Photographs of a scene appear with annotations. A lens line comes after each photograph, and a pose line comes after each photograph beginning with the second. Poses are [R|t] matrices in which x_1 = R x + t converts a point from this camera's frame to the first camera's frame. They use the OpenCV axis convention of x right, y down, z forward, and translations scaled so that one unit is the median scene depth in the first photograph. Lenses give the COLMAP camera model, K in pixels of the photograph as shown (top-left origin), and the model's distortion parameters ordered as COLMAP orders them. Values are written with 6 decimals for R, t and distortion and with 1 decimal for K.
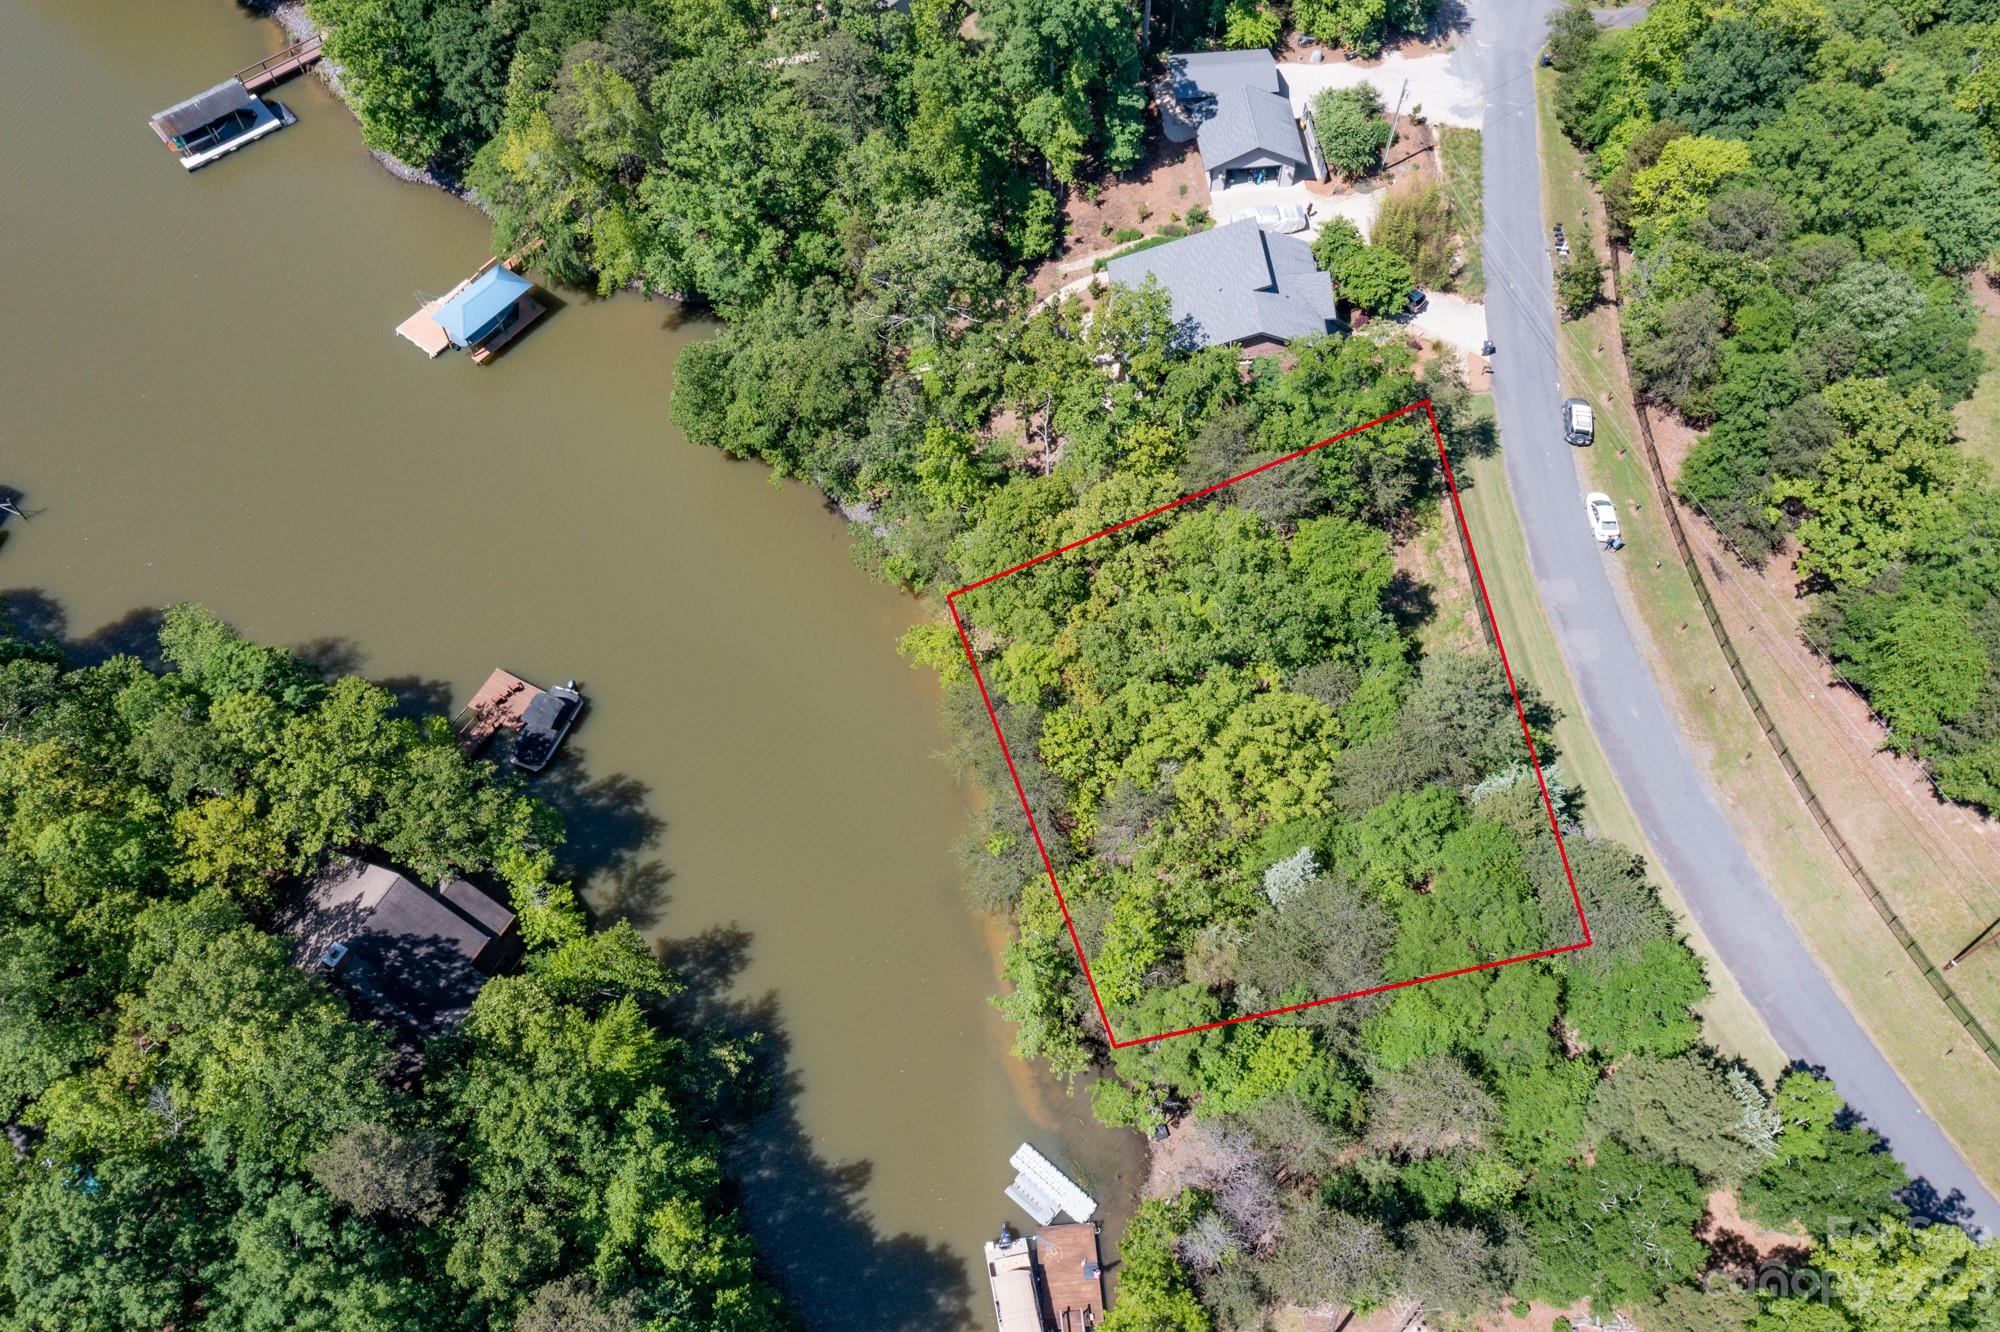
lens RADIAL K [[1572.9, 0, 994.4], [0, 1572.9, 672.6], [0, 0, 1]] dist [-0.008514, -0.008855]
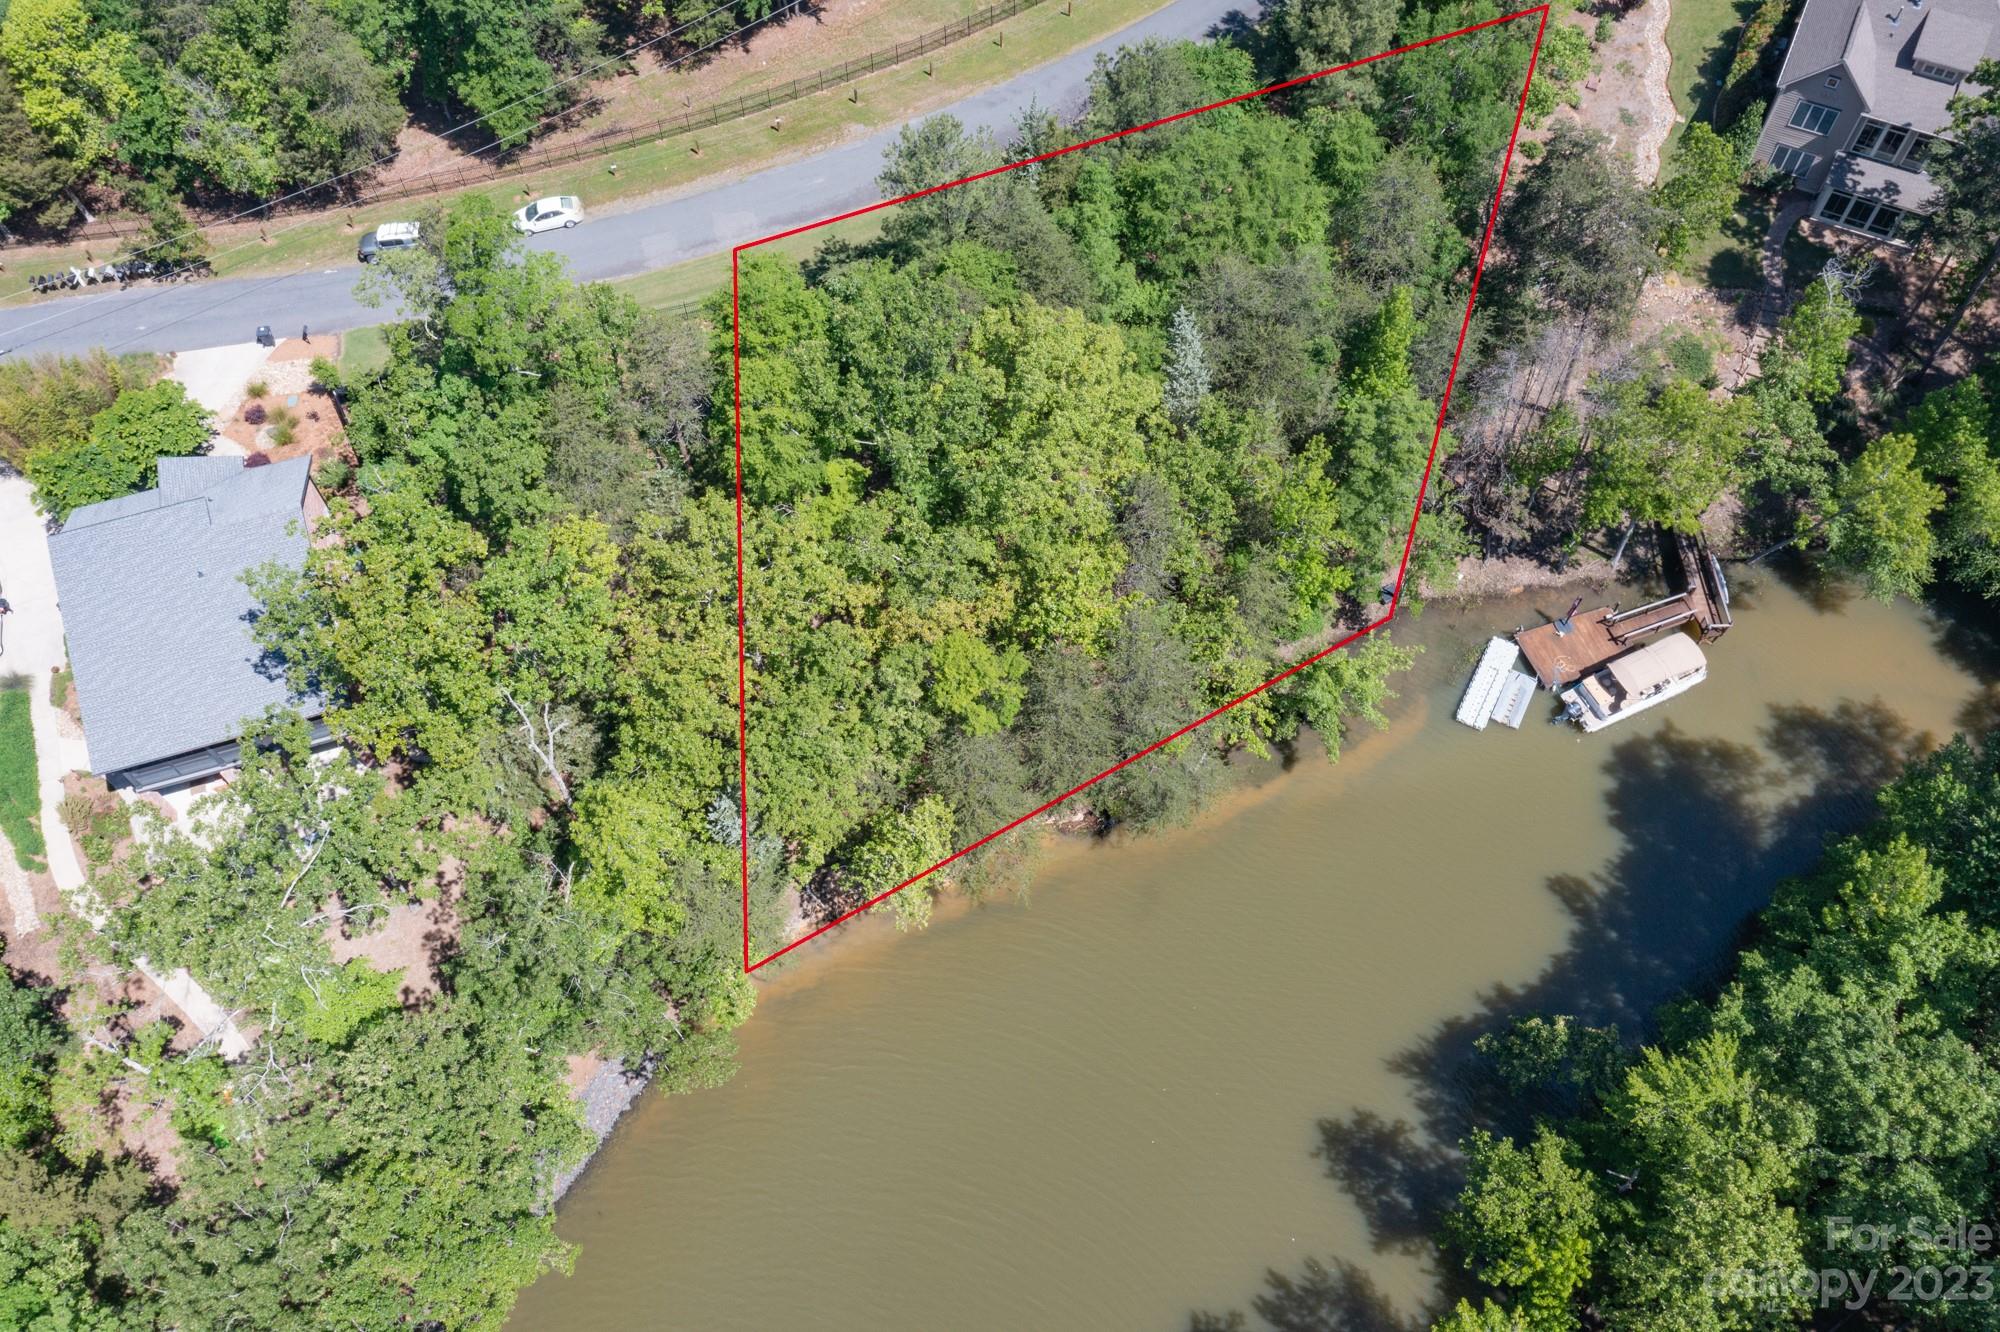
lens RADIAL K [[1572.9, 0, 985.7], [0, 1572.9, 632.3], [0, 0, 1]] dist [-0.008514, -0.008855]
pose [[-0.228473, -0.813817, 0.534324, -0.290189], [0.841038, 0.111451, 0.529371, -0.318169], [-0.490362, 0.570334, 0.658988, 0.457566]]
